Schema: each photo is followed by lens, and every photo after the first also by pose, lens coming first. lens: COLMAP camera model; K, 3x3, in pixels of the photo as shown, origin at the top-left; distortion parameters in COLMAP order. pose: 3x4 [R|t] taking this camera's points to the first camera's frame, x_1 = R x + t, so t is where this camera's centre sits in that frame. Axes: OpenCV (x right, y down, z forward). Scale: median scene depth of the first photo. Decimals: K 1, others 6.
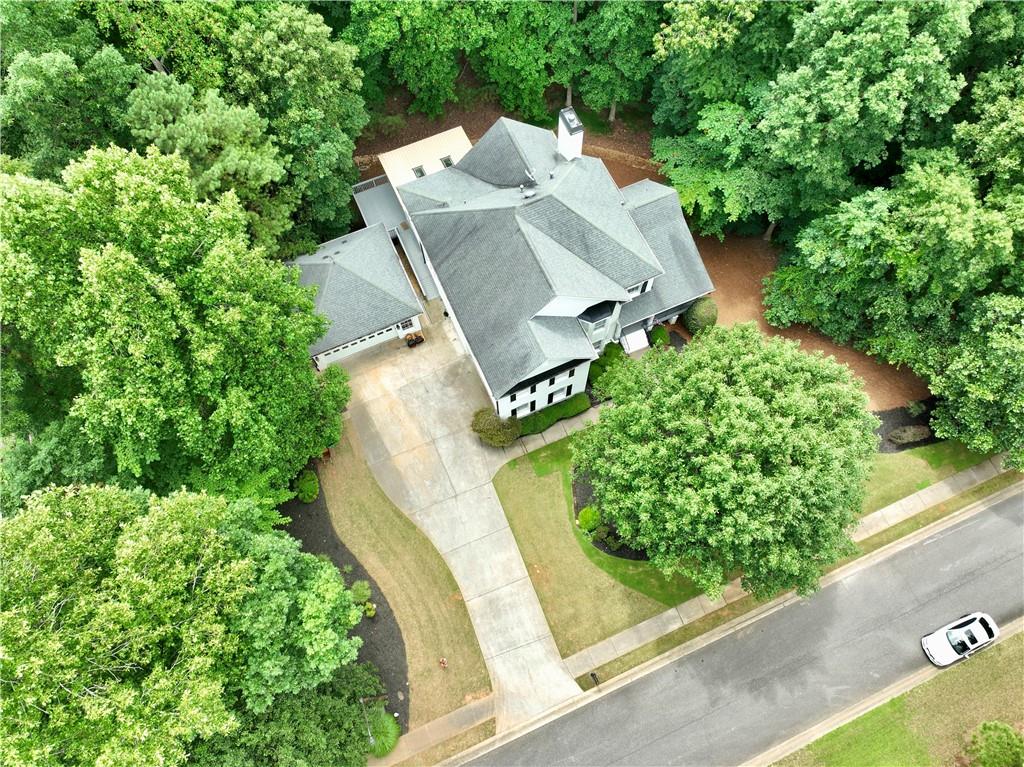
lens RADIAL K [[723.2, 0, 512.0], [0, 723.2, 383.5], [0, 0, 1]] dist [0.000154, 0.016886]
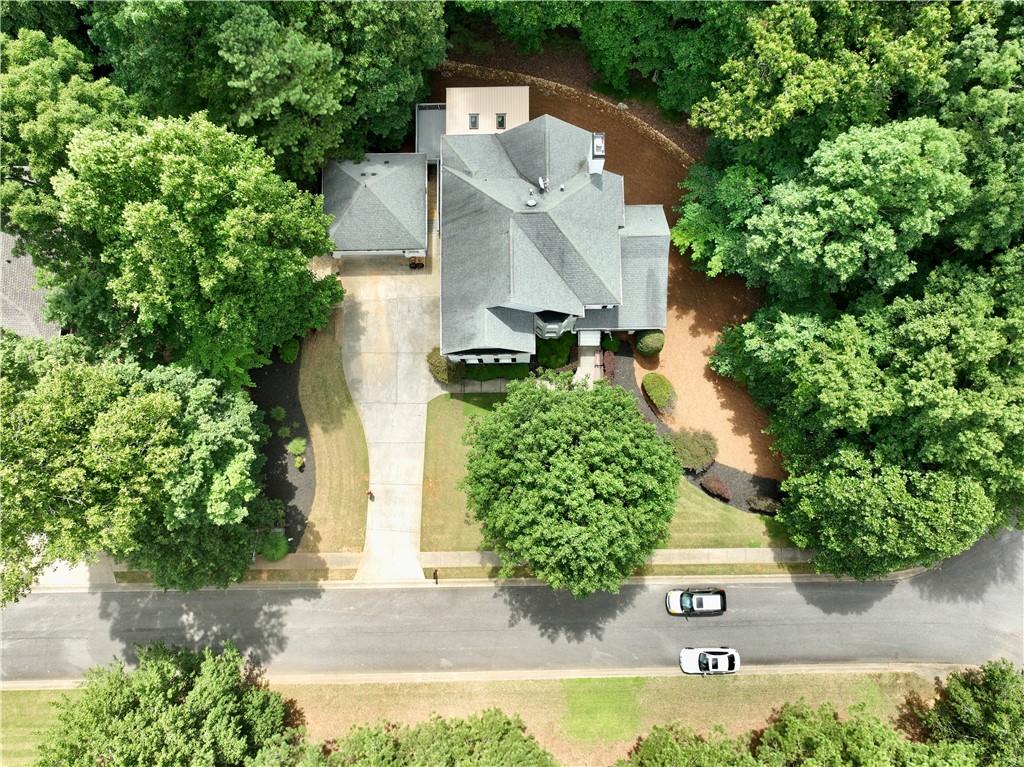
lens RADIAL K [[723.2, 0, 512.0], [0, 723.2, 383.5], [0, 0, 1]] dist [0.000154, 0.016886]
pose [[0.919028, 0.391629, -0.044888, 0.160611], [-0.366913, 0.891487, 0.265754, -0.301749], [0.144094, -0.227765, 0.962995, -0.177021]]
